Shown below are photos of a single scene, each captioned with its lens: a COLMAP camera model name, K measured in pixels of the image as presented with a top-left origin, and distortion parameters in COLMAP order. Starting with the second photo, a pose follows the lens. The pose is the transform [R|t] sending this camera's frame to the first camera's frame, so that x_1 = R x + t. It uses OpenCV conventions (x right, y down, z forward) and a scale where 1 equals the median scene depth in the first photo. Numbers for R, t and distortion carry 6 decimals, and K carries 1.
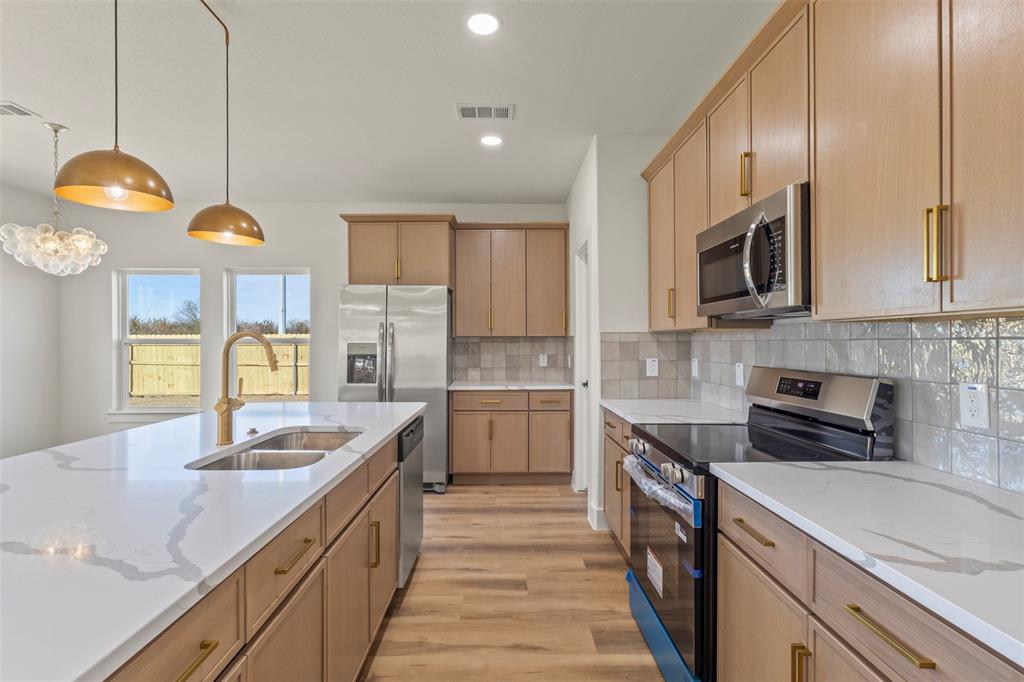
lens RADIAL K [[473.3, 0, 511.4], [0, 473.3, 341.1], [0, 0, 1]] dist [0.000146, 0.001373]
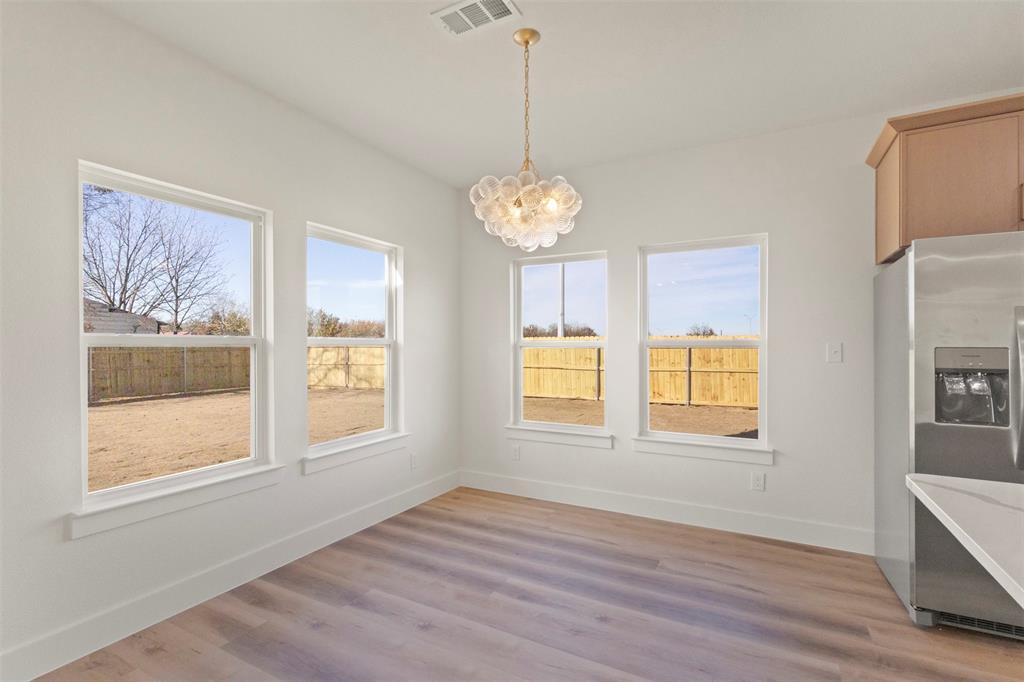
lens RADIAL K [[473.3, 0, 510.8], [0, 473.3, 345.8], [0, 0, 1]] dist [0.000146, 0.001373]
pose [[0.871444, 0.001419, -0.490493, -0.605904], [0.000443, 0.999993, 0.003680, 0.000321], [0.490495, -0.003425, 0.871437, 0.359941]]
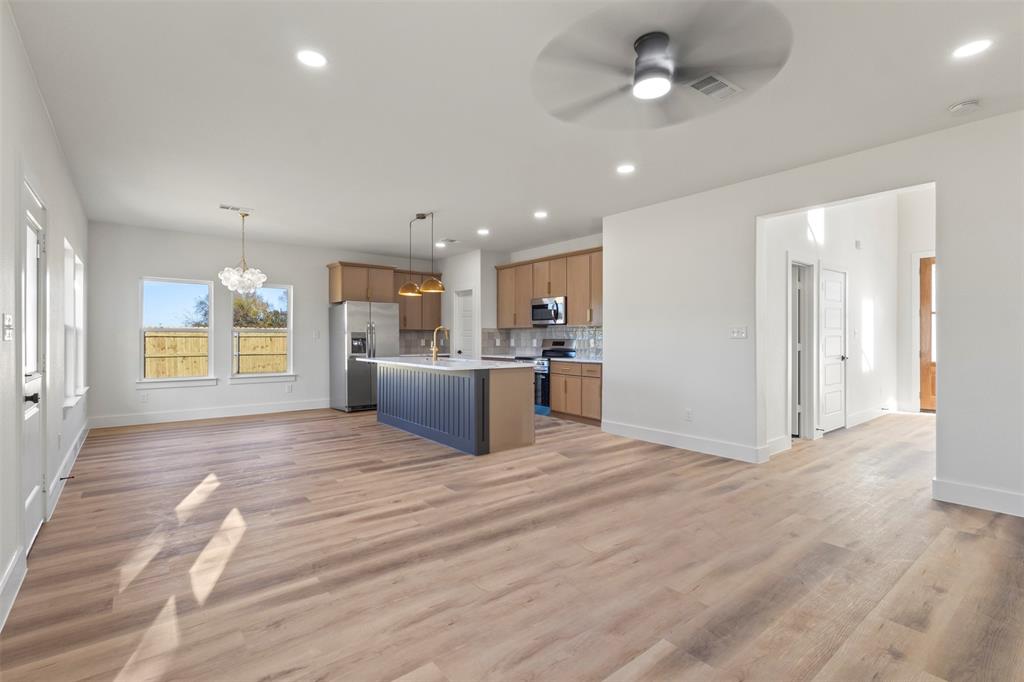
lens RADIAL K [[473.3, 0, 512.1], [0, 473.3, 340.0], [0, 0, 1]] dist [0.000146, 0.001373]
pose [[0.789368, -0.001168, 0.613919, -1.205895], [-0.002509, 0.999984, 0.005129, 0.028939], [-0.613915, -0.005589, 0.789352, -1.063020]]
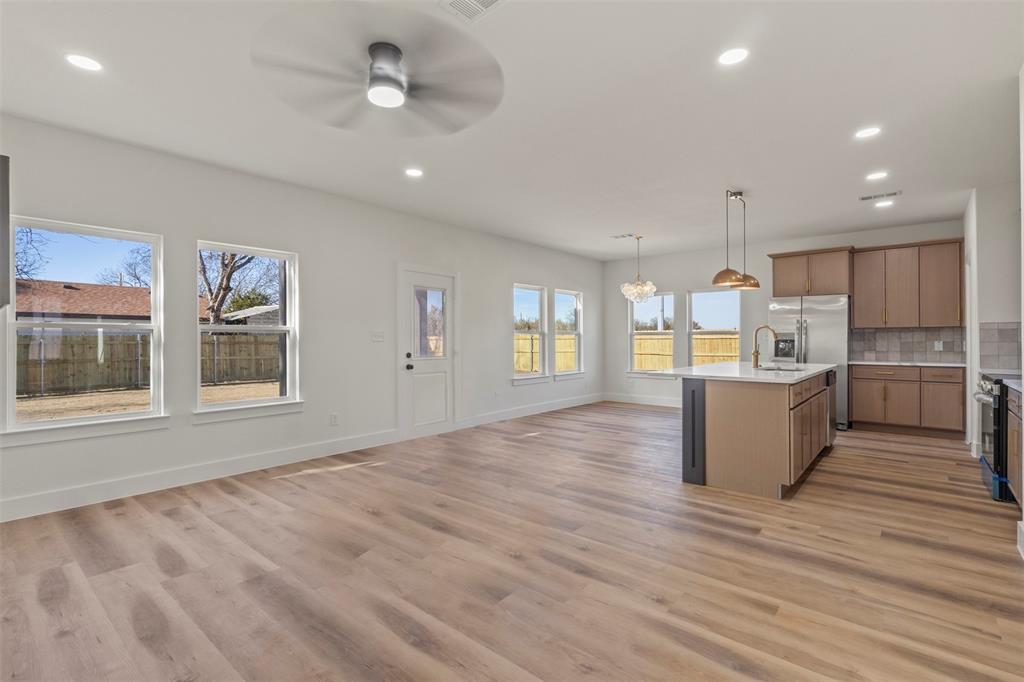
lens RADIAL K [[473.3, 0, 507.7], [0, 473.3, 339.8], [0, 0, 1]] dist [0.000146, 0.001373]
pose [[0.748040, -0.000093, -0.663654, 0.068692], [0.003329, 0.999988, 0.003612, 0.022862], [0.663646, -0.004911, 0.748031, -1.052465]]
